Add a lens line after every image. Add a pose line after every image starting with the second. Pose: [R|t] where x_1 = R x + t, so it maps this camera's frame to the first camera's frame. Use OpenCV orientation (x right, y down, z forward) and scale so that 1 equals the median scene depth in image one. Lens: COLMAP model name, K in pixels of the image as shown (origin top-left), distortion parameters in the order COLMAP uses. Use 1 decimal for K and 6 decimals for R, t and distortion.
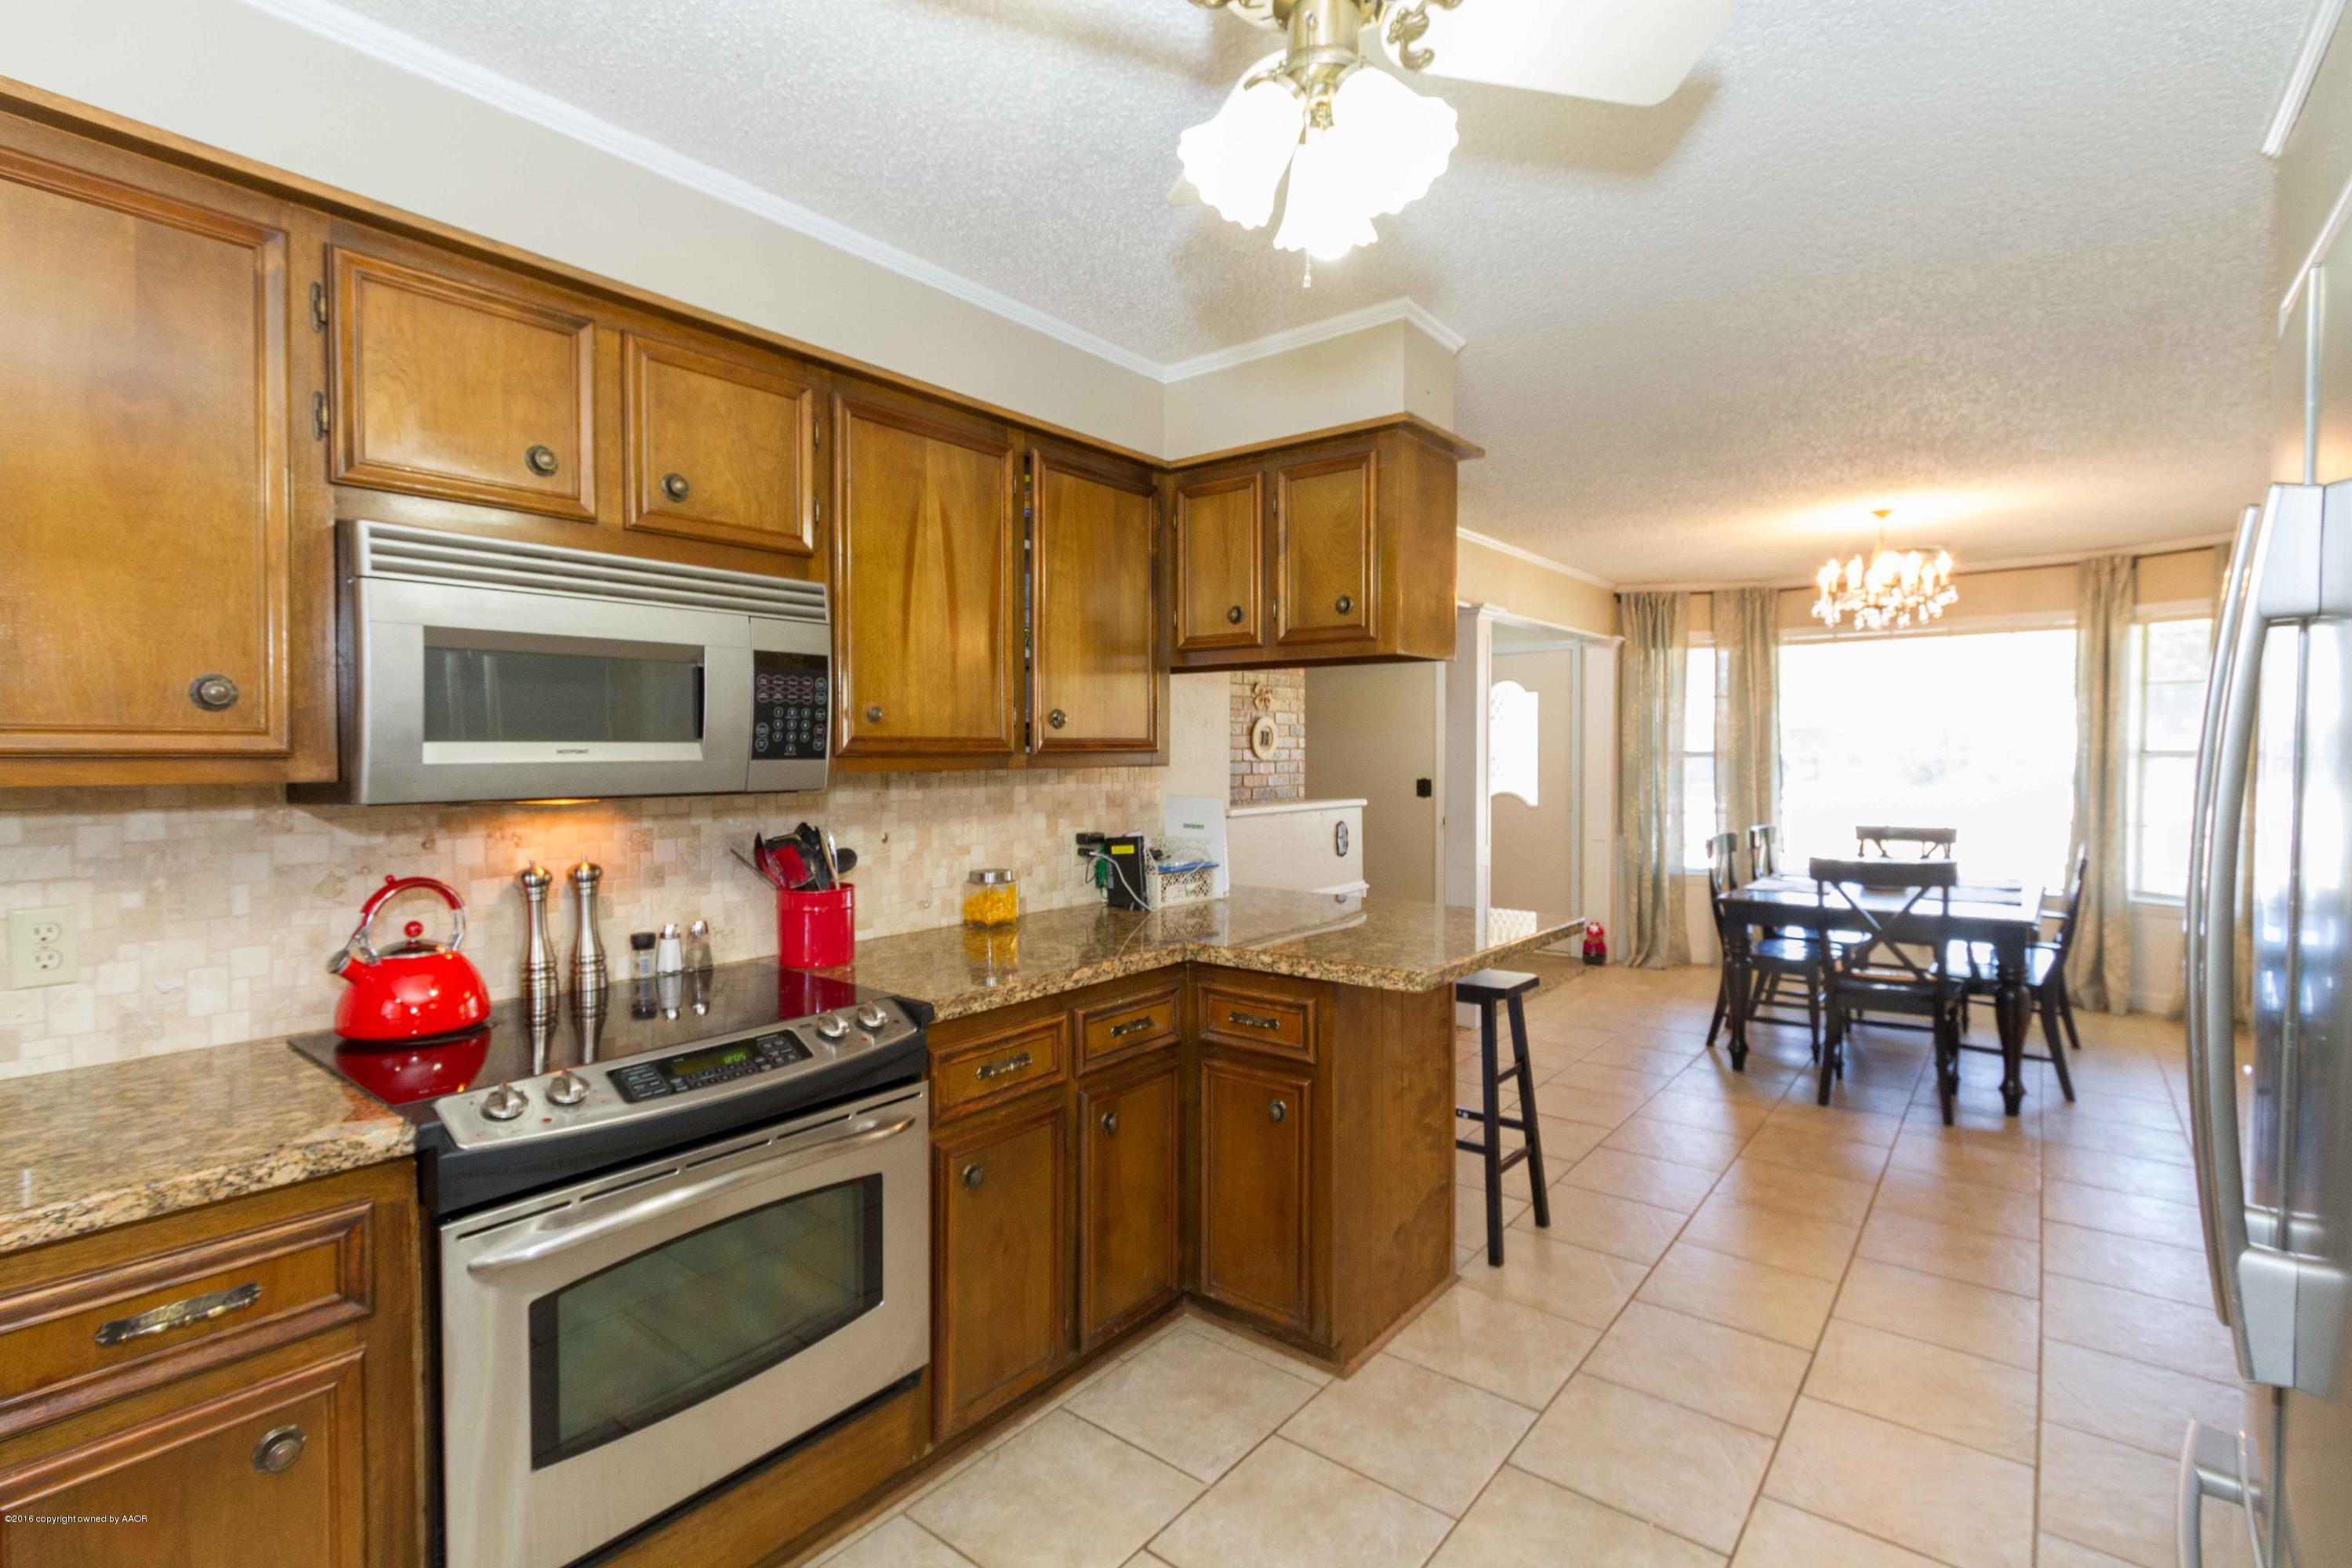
lens RADIAL K [[1086.3, 0, 1209.1], [0, 1086.3, 779.9], [0, 0, 1]] dist [-0.002768, -0.002428]
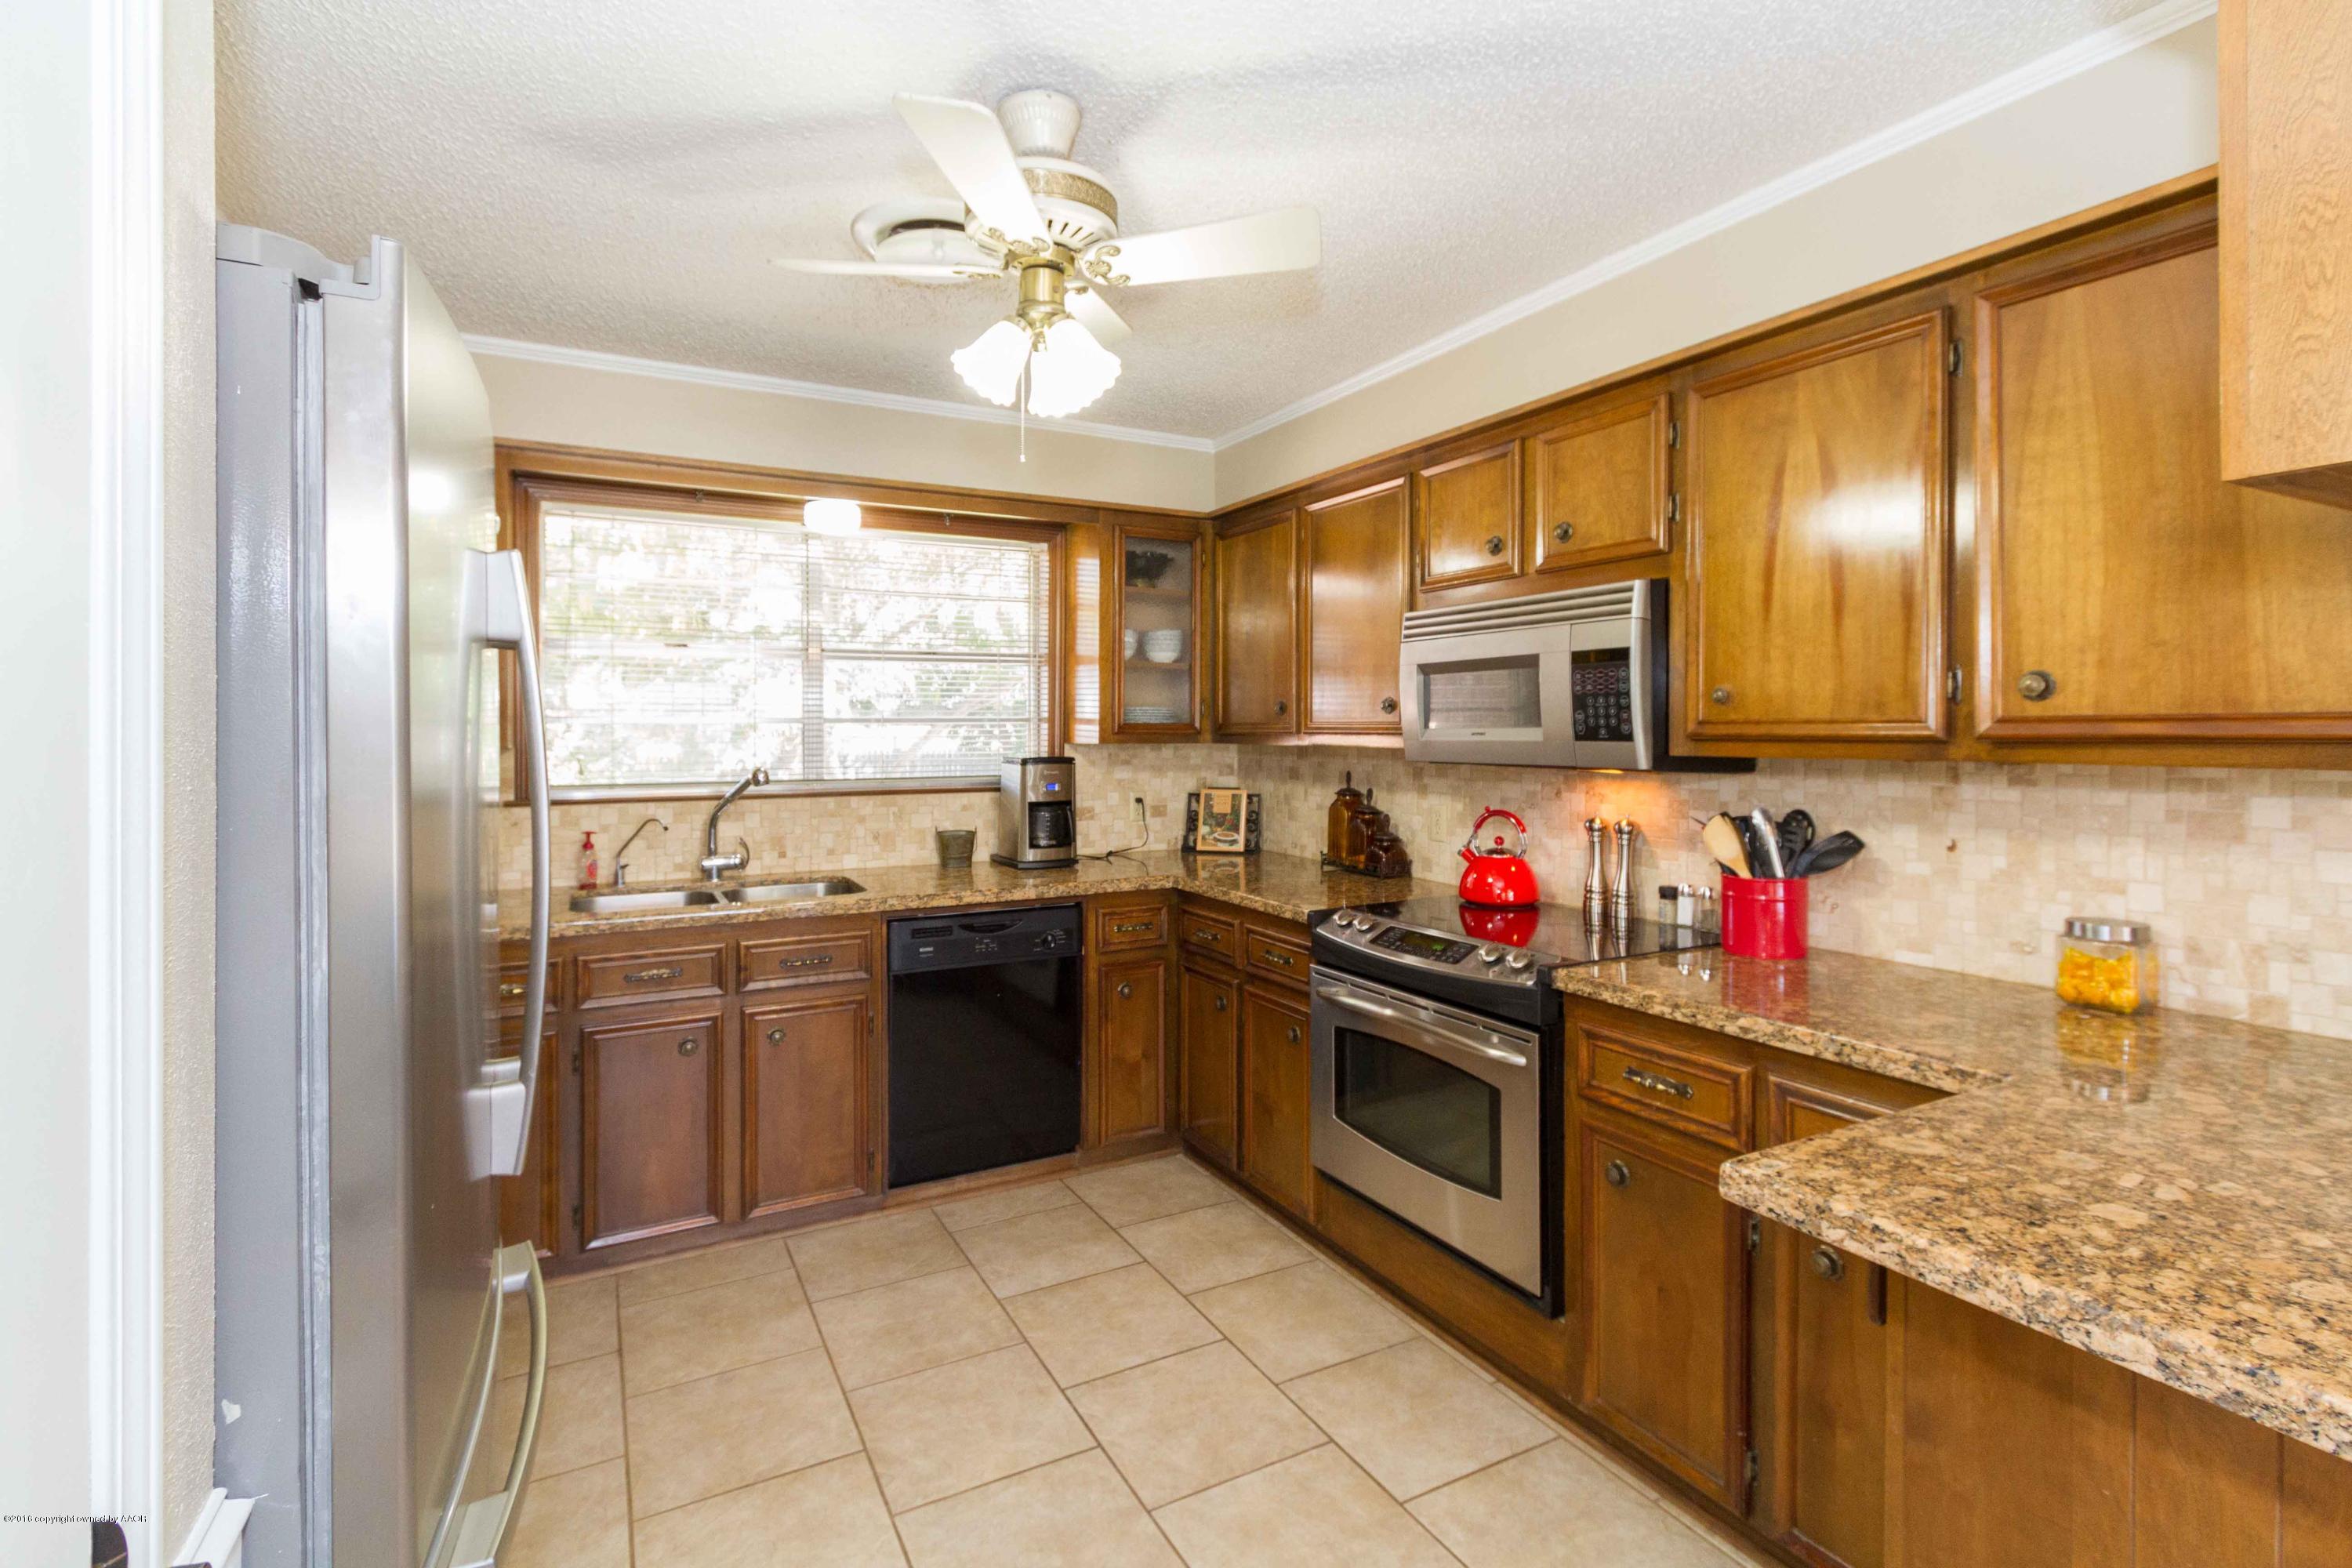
lens RADIAL K [[1086.3, 0, 1157.2], [0, 1086.3, 740.0], [0, 0, 1]] dist [-0.002768, -0.002428]
pose [[-0.427546, 0.004739, -0.903981, 0.640483], [-0.025527, 0.999524, 0.017312, -0.021207], [0.903633, 0.030477, -0.427222, 0.794958]]
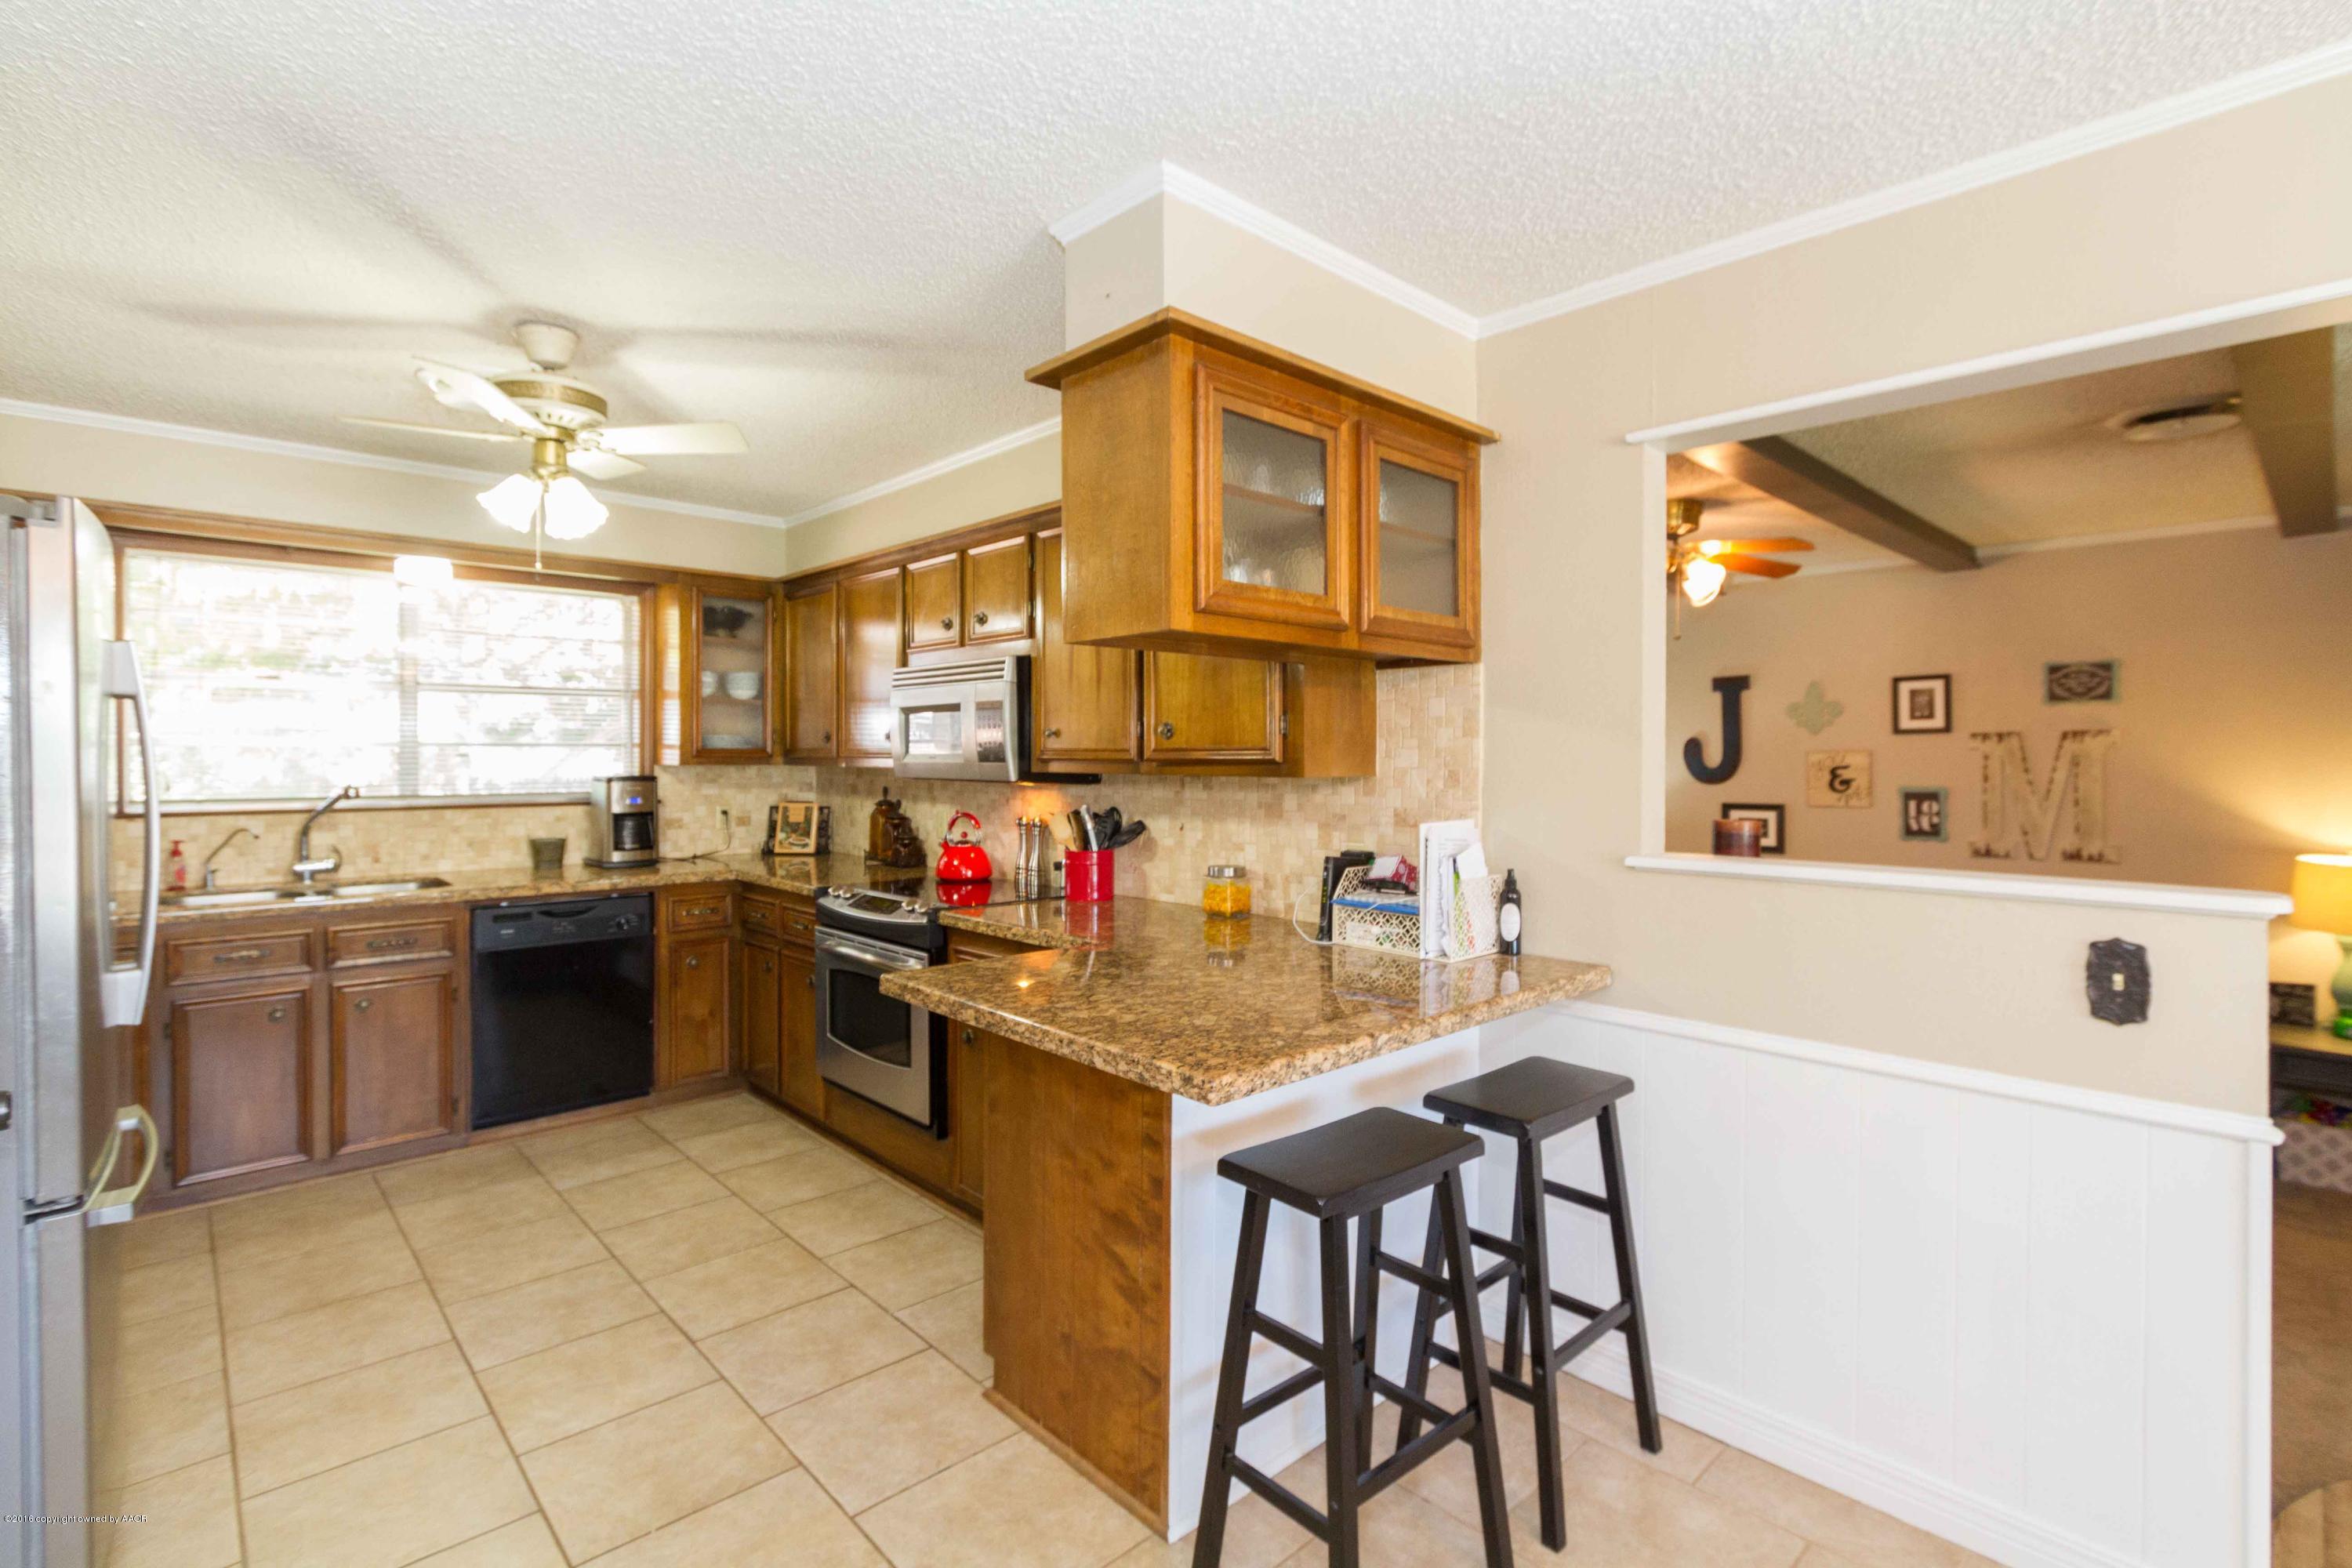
lens RADIAL K [[1086.3, 0, 1171.5], [0, 1086.3, 773.0], [0, 0, 1]] dist [-0.002768, -0.002428]
pose [[-0.172978, 0.011662, -0.984857, 0.947349], [-0.031223, 0.999362, 0.017318, -0.031210], [0.984431, 0.033746, -0.172504, 1.180499]]
